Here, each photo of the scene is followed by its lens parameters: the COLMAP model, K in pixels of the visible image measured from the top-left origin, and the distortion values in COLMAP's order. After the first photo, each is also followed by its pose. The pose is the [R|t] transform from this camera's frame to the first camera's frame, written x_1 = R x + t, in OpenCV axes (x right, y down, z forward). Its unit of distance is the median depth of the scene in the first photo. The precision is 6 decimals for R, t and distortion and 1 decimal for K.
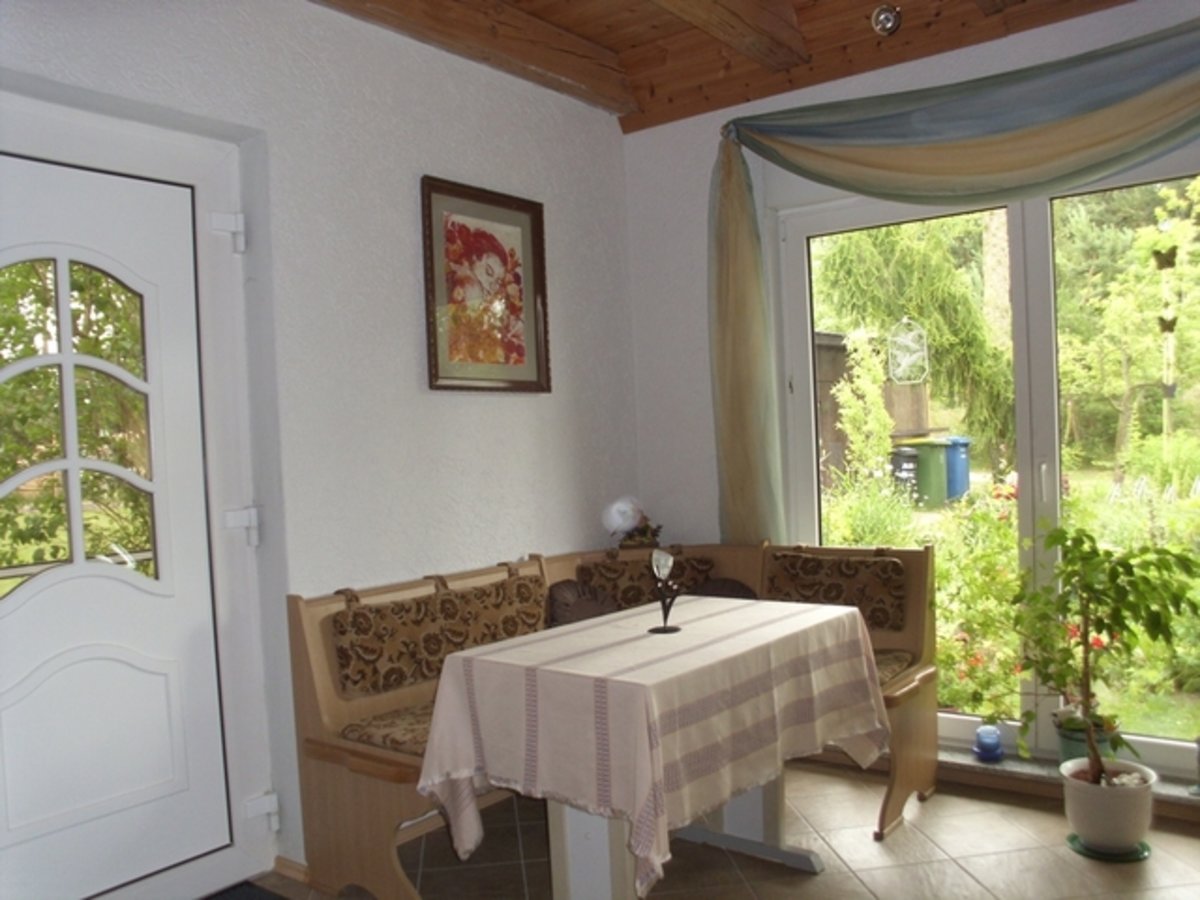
lens RADIAL K [[1056.6, 0, 600.0], [0, 1056.6, 450.0], [0, 0, 1]] dist [-0.000780, -0.001686]
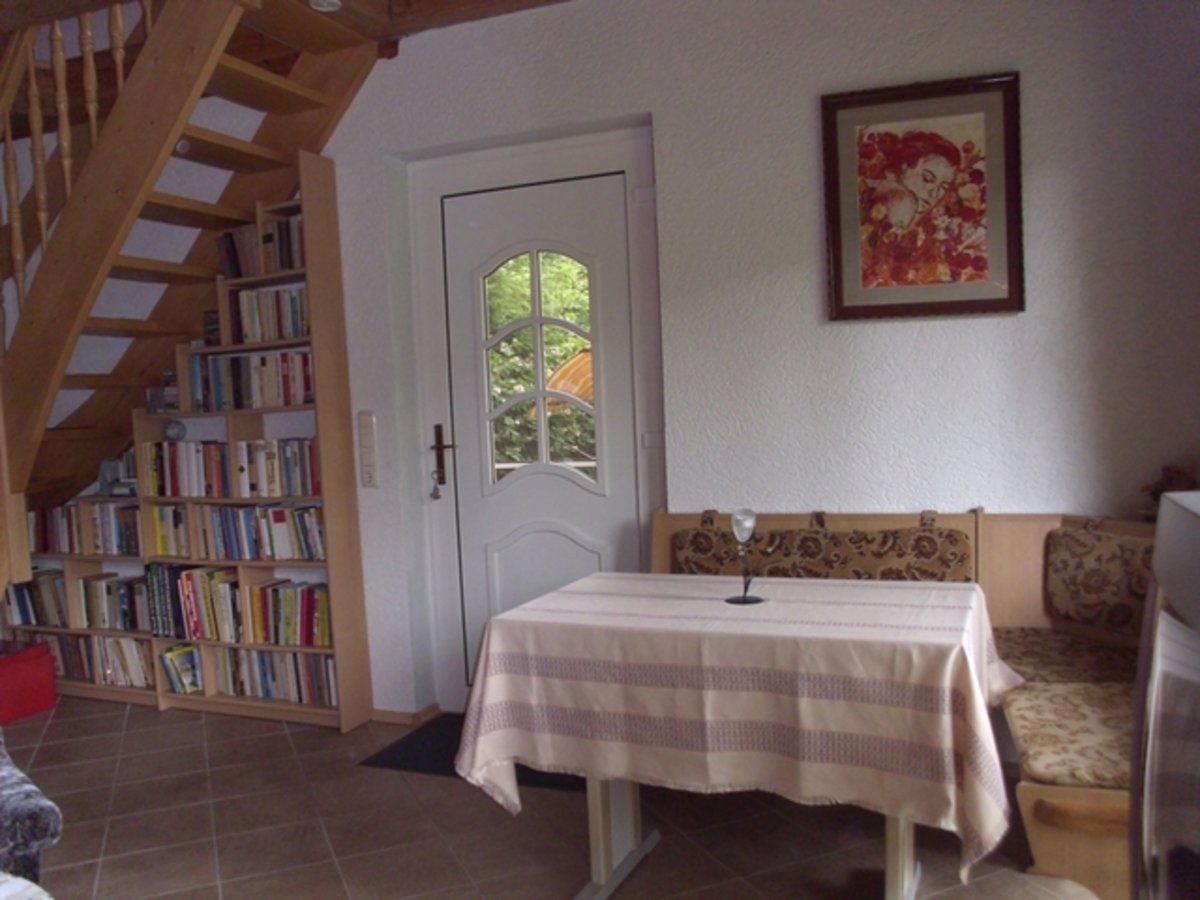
lens RADIAL K [[1033.3, 0, 600.0], [0, 1033.3, 450.0], [0, 0, 1]] dist [0.000767, -0.002580]
pose [[0.283418, 0.107243, -0.952981, 0.657756], [0.019375, 0.992884, 0.117495, -0.050858], [0.958801, -0.051764, 0.279324, 0.490114]]
